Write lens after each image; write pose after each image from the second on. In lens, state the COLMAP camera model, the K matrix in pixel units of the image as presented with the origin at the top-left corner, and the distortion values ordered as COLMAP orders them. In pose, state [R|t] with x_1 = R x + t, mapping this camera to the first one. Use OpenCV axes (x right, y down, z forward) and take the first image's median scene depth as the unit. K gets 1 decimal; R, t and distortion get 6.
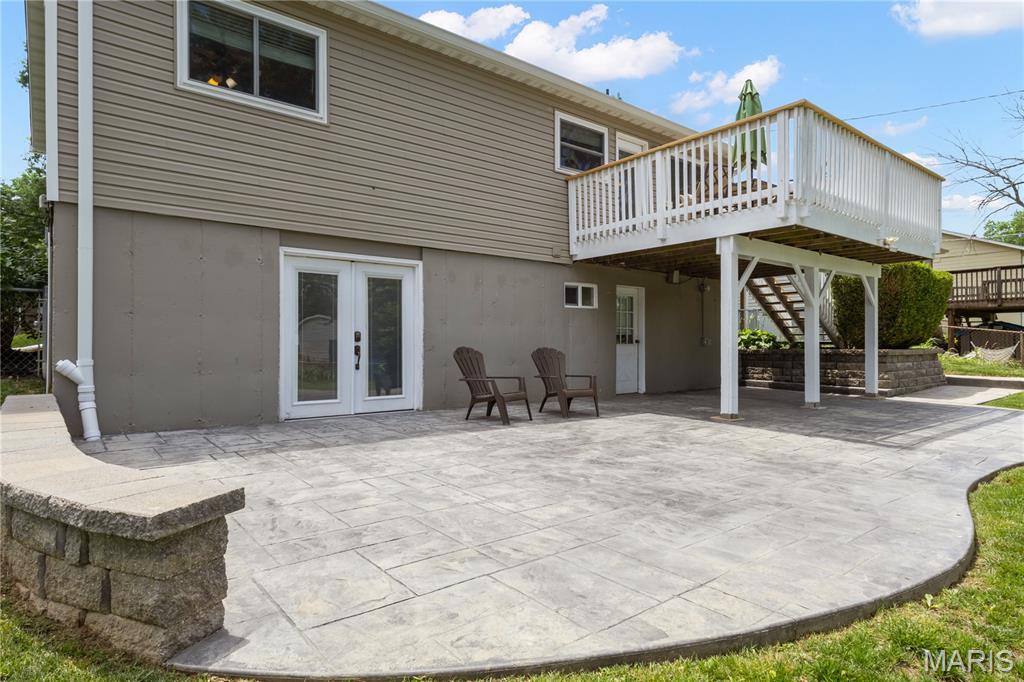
lens RADIAL K [[559.8, 0, 512.0], [0, 559.8, 341.0], [0, 0, 1]] dist [-0.004202, -0.001232]
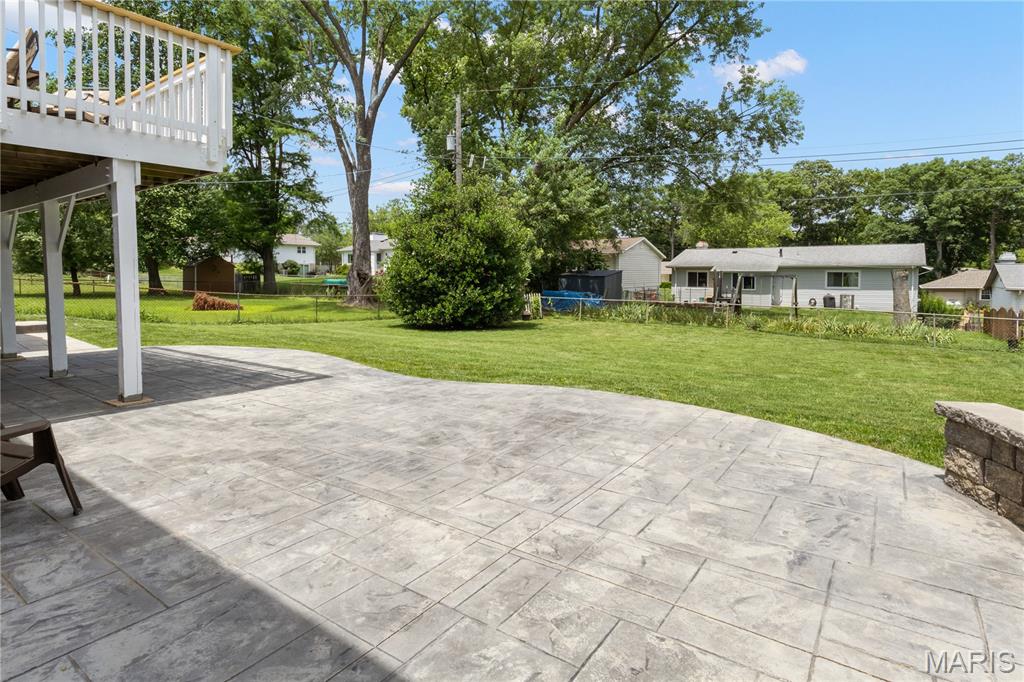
lens RADIAL K [[559.8, 0, 512.0], [0, 559.8, 341.0], [0, 0, 1]] dist [-0.004202, -0.001232]
pose [[-0.275624, -0.121151, 0.953601, -1.015715], [0.005045, 0.991830, 0.127466, -0.077529], [-0.961252, 0.039943, -0.272761, 1.605342]]
